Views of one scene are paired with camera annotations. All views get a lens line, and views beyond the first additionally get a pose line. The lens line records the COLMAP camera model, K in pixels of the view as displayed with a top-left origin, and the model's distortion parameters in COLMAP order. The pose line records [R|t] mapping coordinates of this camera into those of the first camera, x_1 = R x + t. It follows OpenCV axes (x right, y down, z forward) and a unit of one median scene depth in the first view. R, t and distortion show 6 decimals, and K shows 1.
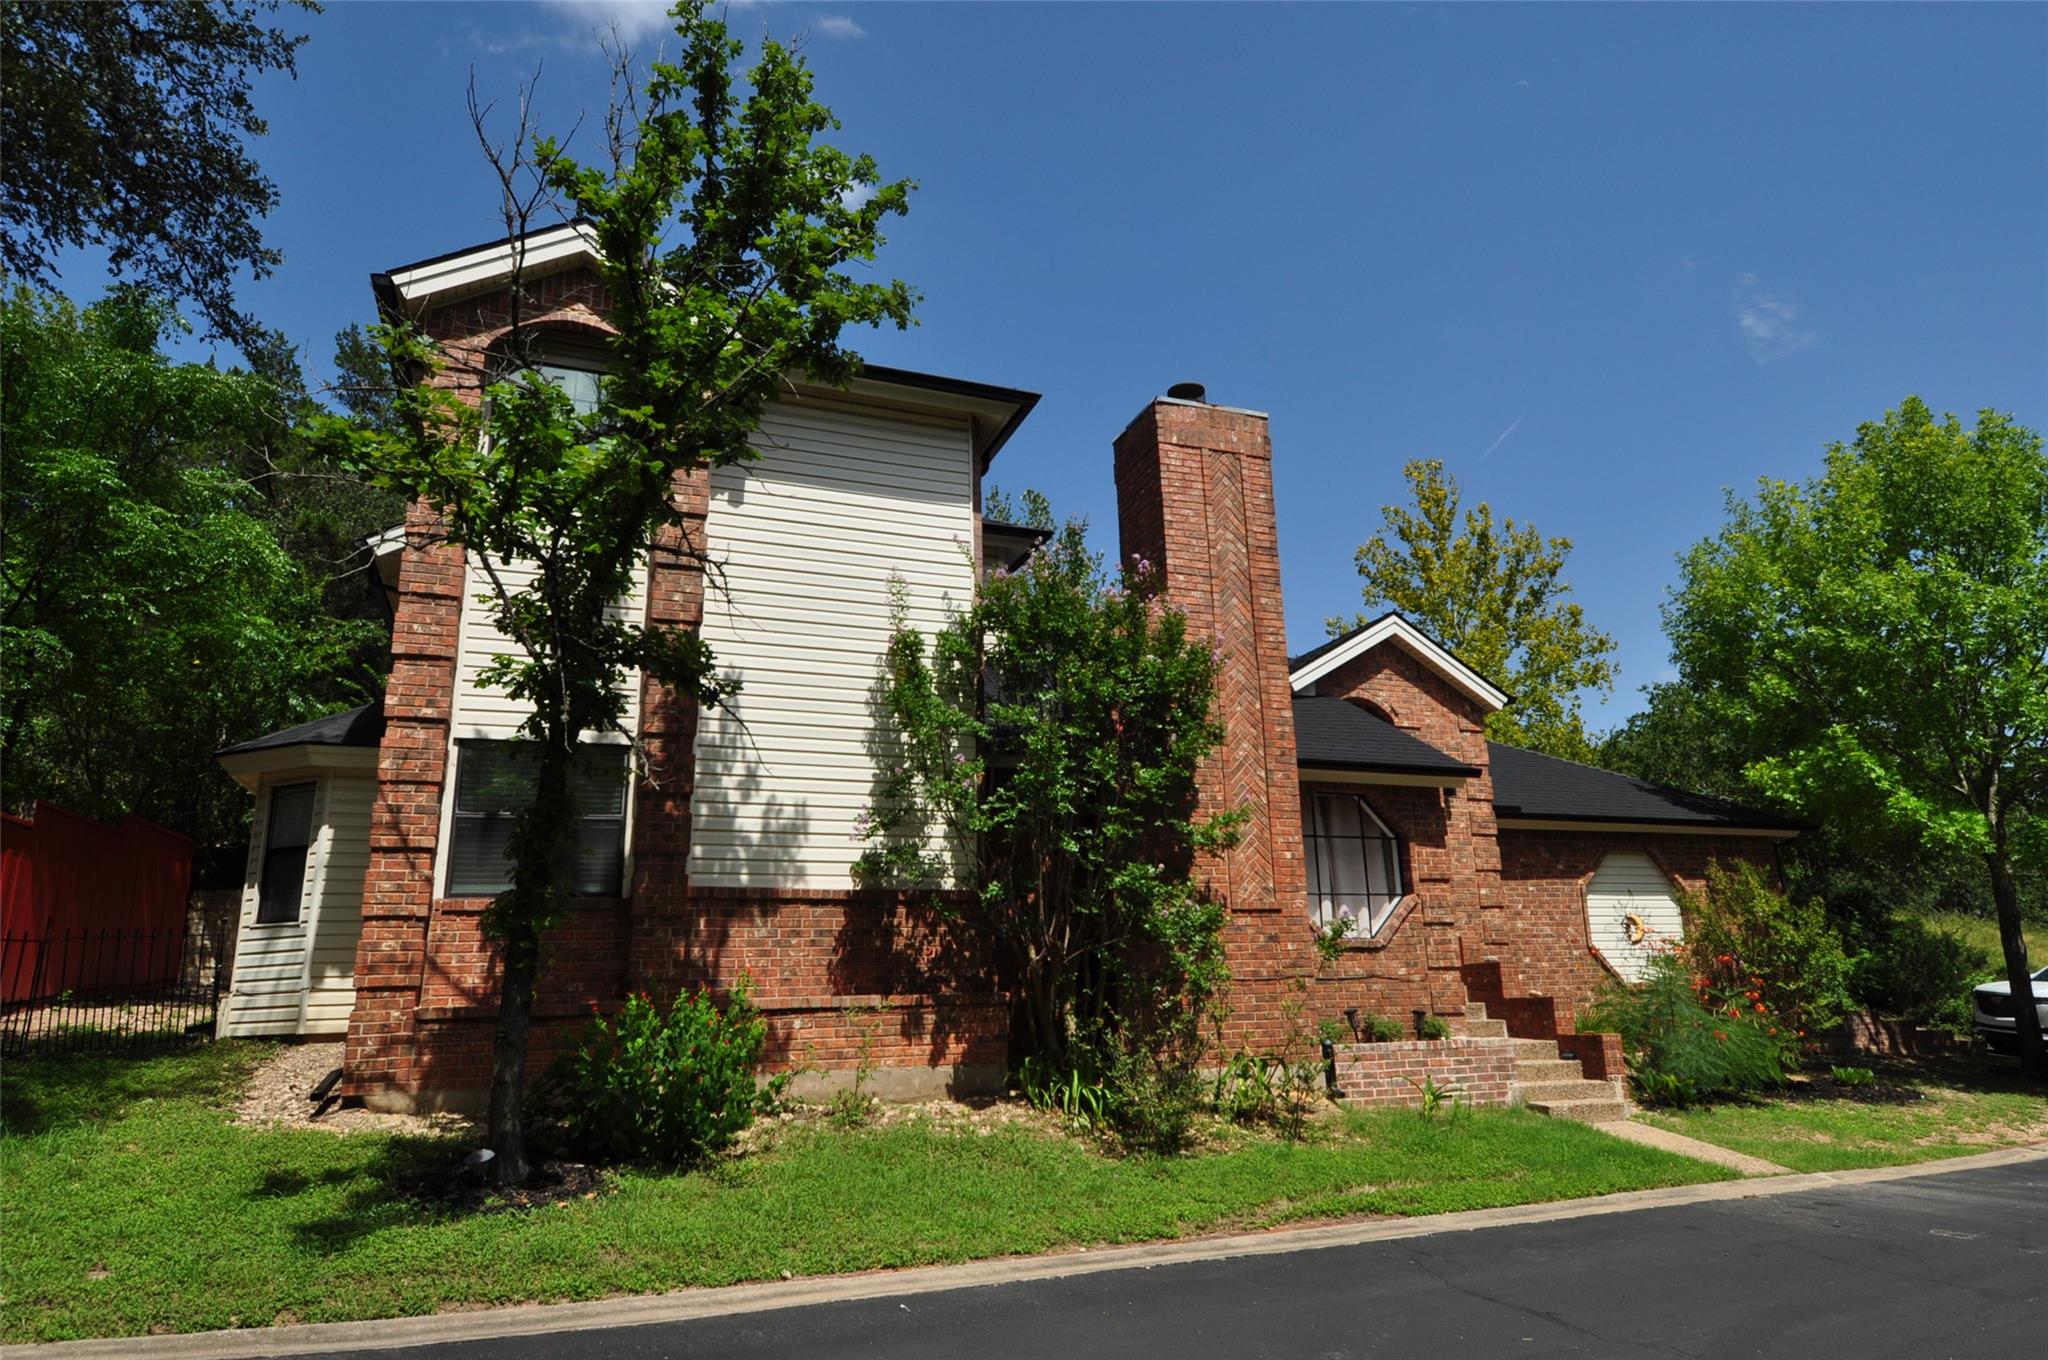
lens RADIAL K [[1230.3, 0, 1059.1], [0, 1230.3, 672.2], [0, 0, 1]] dist [0.068808, -0.067181]
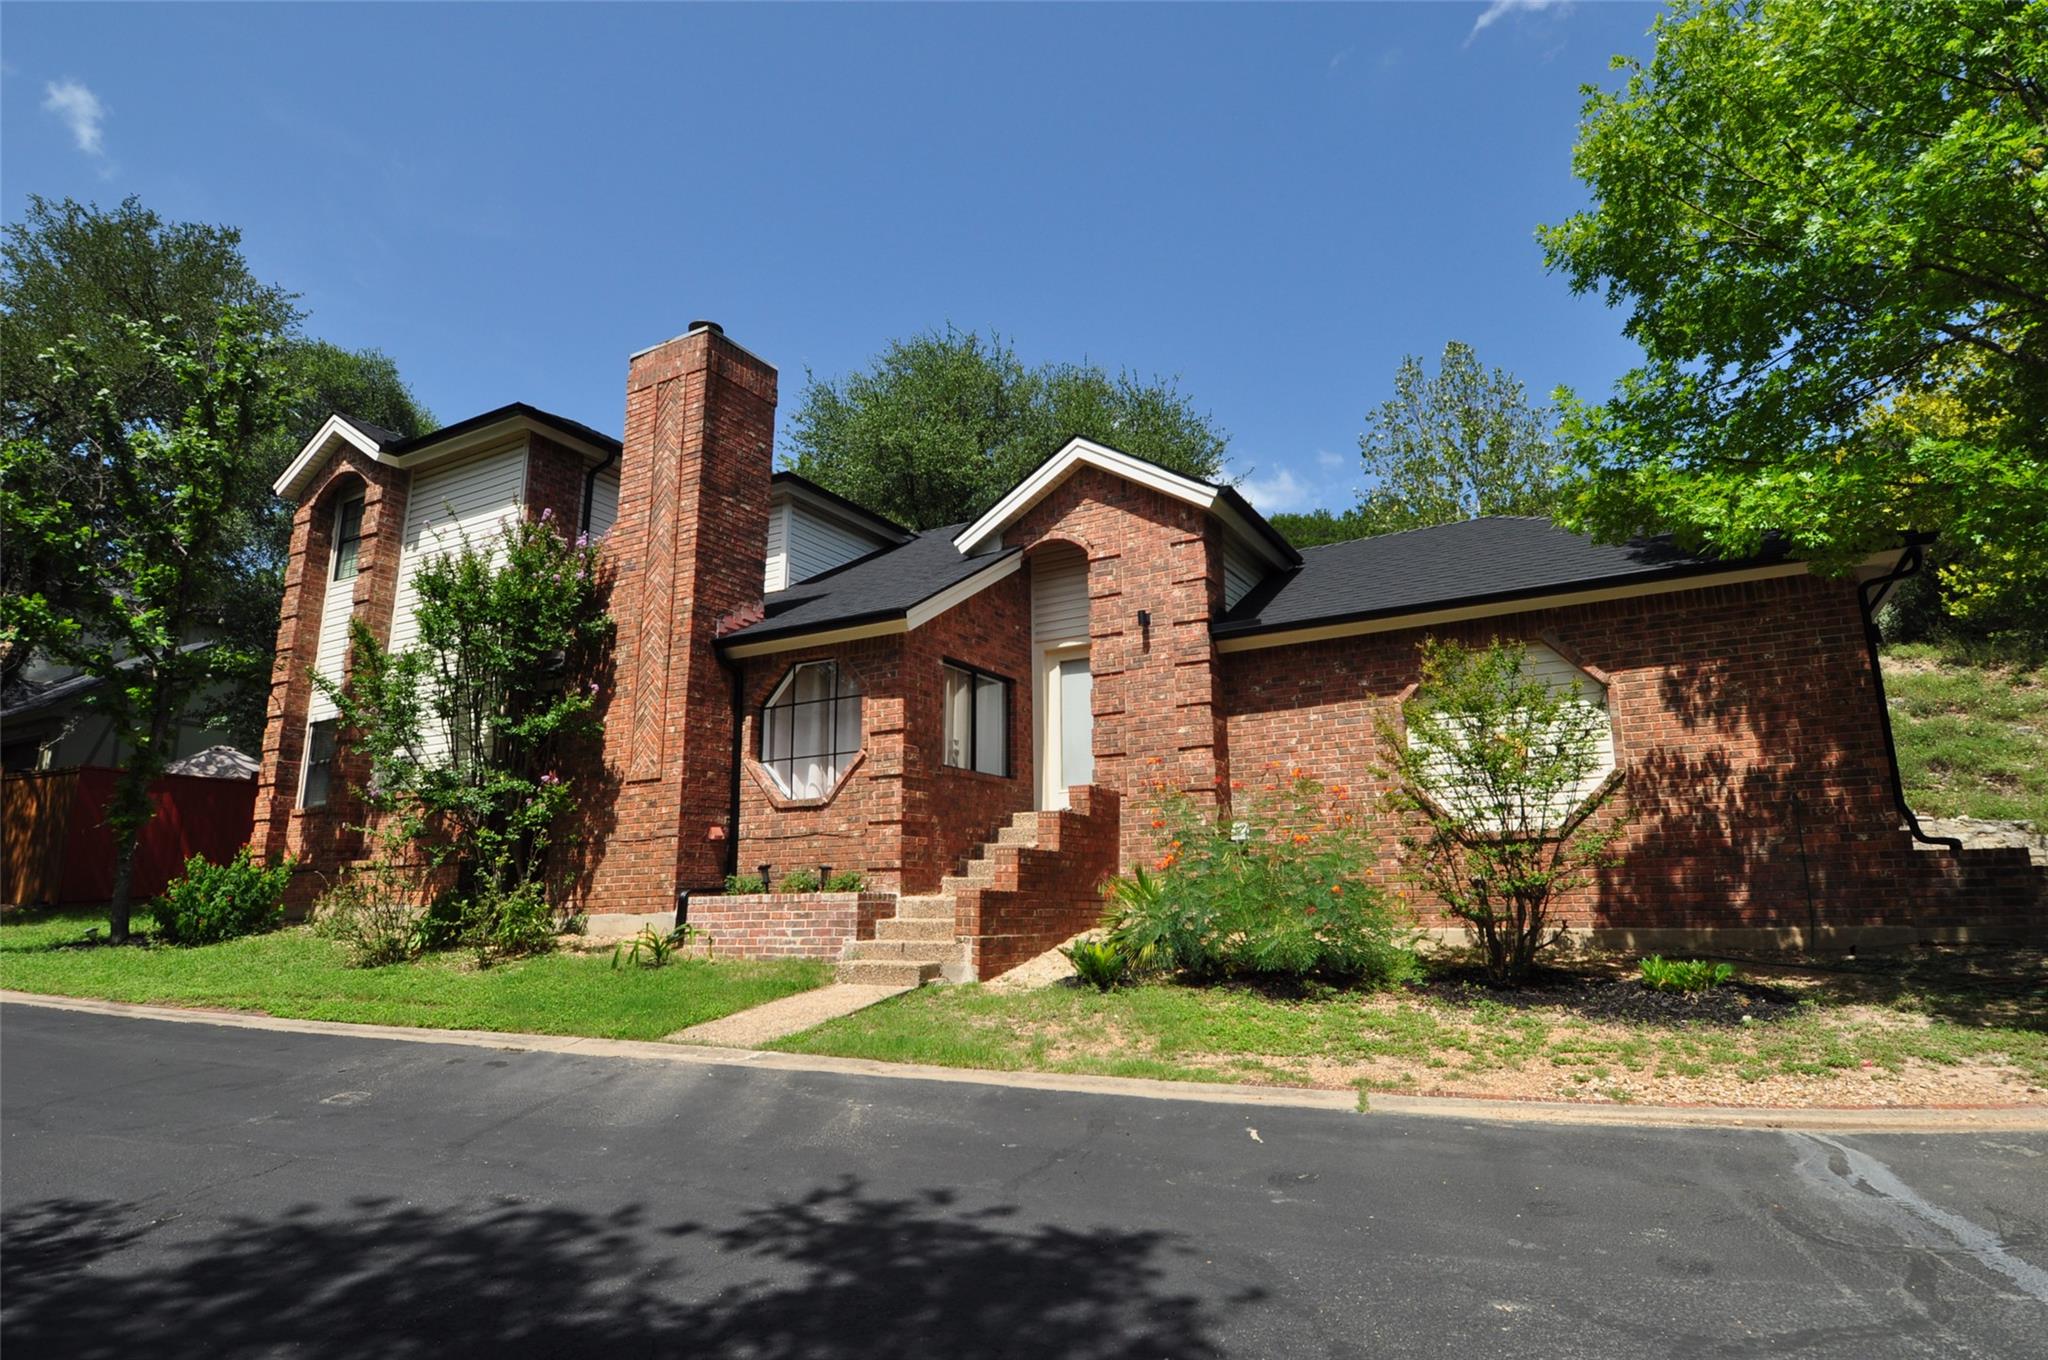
lens RADIAL K [[1071.8, 0, 1052.3], [0, 1071.8, 669.8], [0, 0, 1]] dist [0.057938, -0.059968]
pose [[0.627851, -0.151504, -0.763446, 1.112361], [0.196054, 0.980029, -0.033251, 0.189079], [0.753237, -0.128800, 0.645016, 0.621524]]
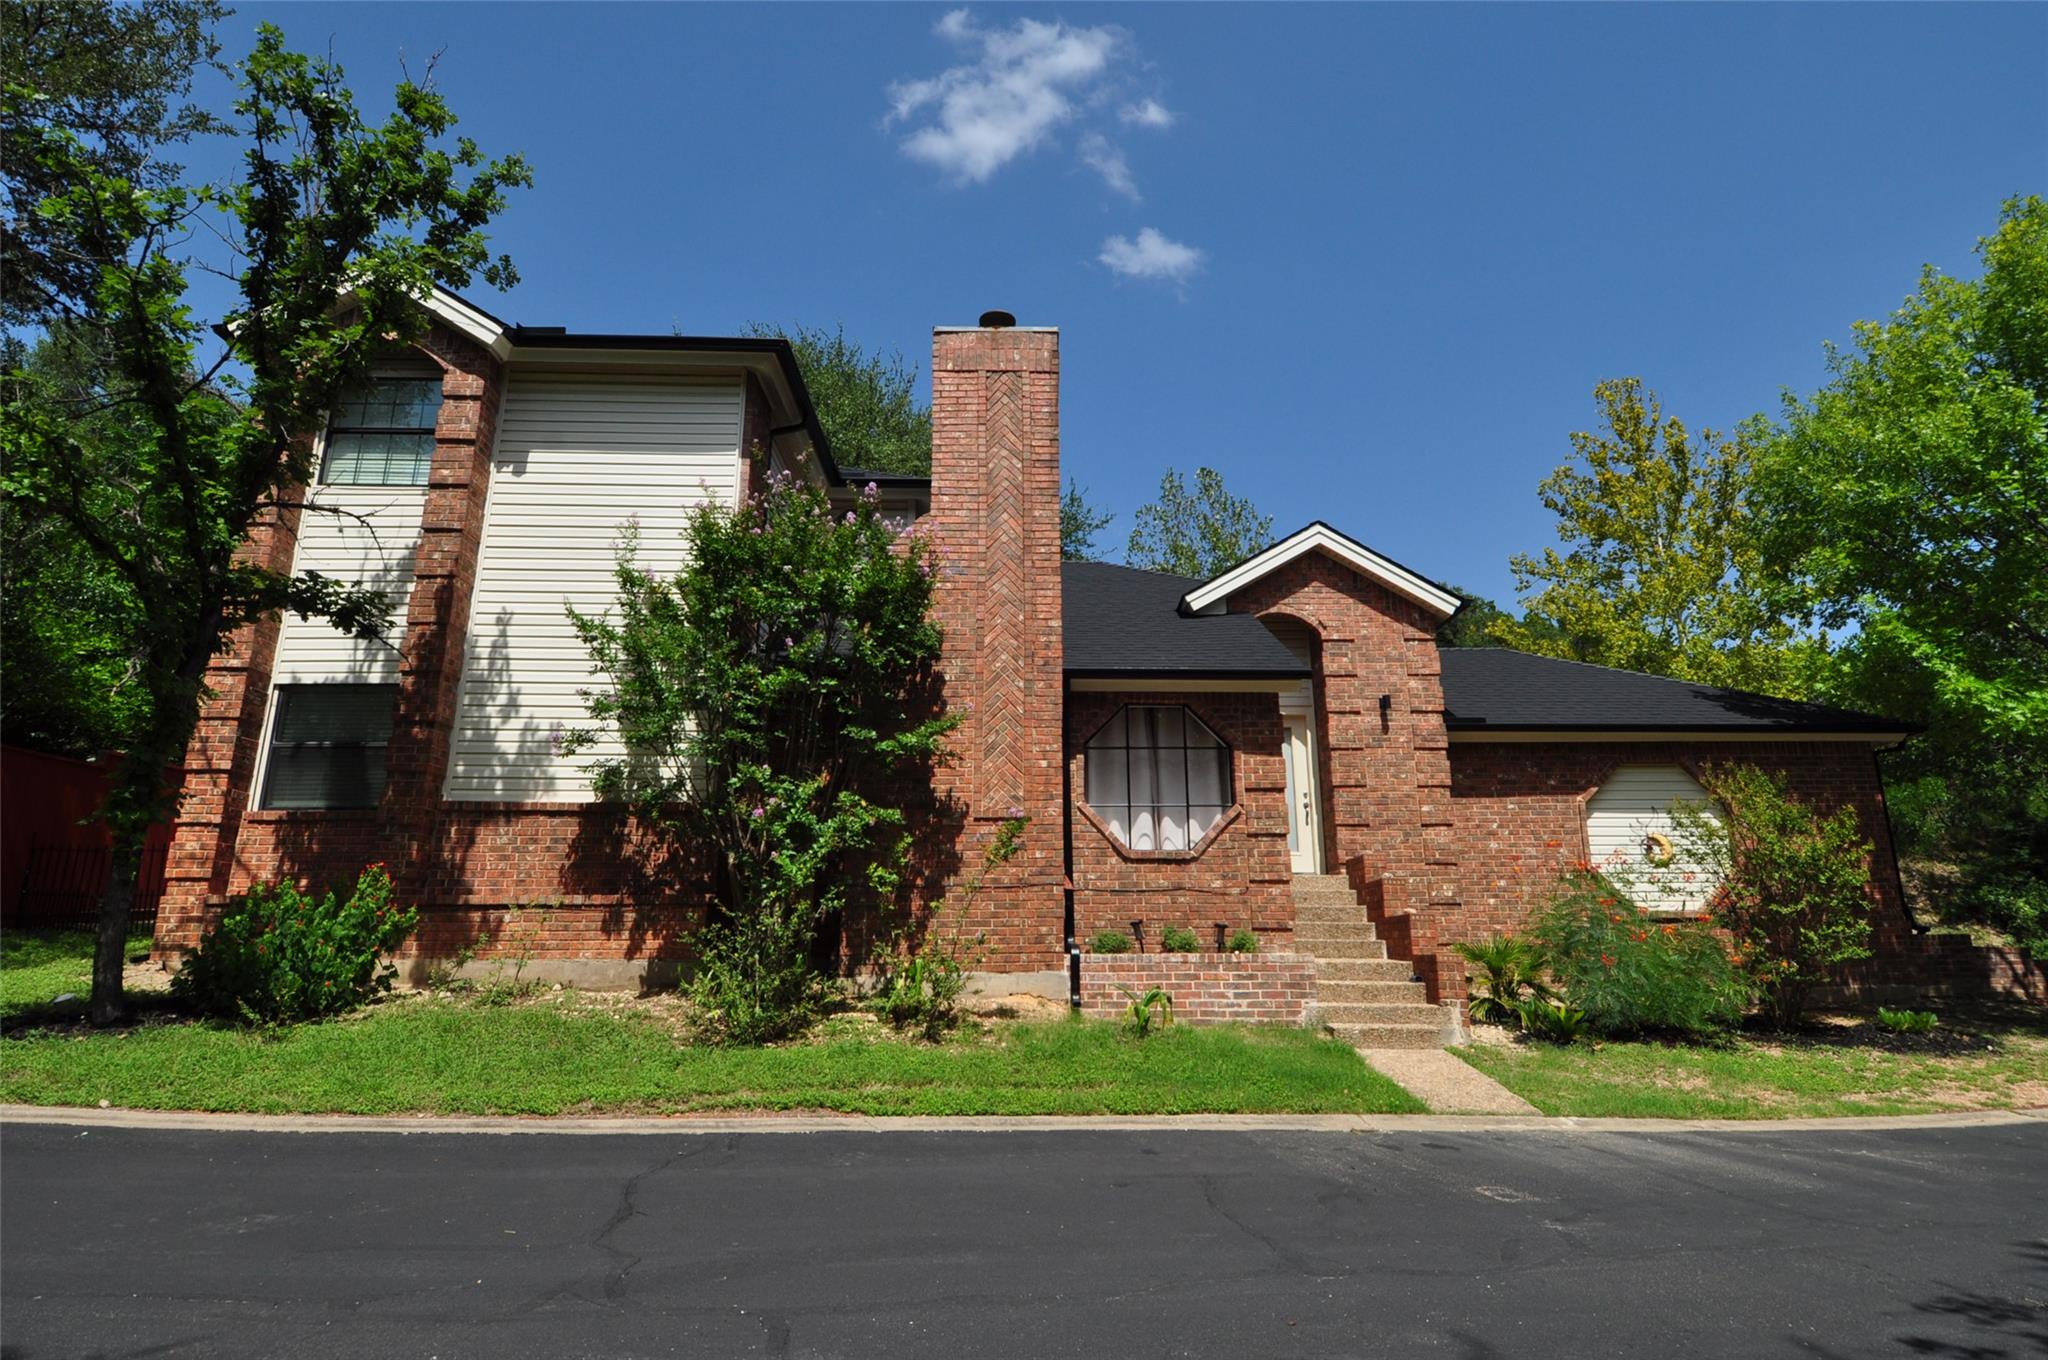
lens RADIAL K [[1071.8, 0, 1052.3], [0, 1071.8, 669.8], [0, 0, 1]] dist [0.057938, -0.059968]
pose [[0.937864, -0.065879, -0.340692, 0.476115], [0.068482, 0.997643, -0.004395, 0.075115], [0.340179, -0.019209, 0.940165, 0.189067]]
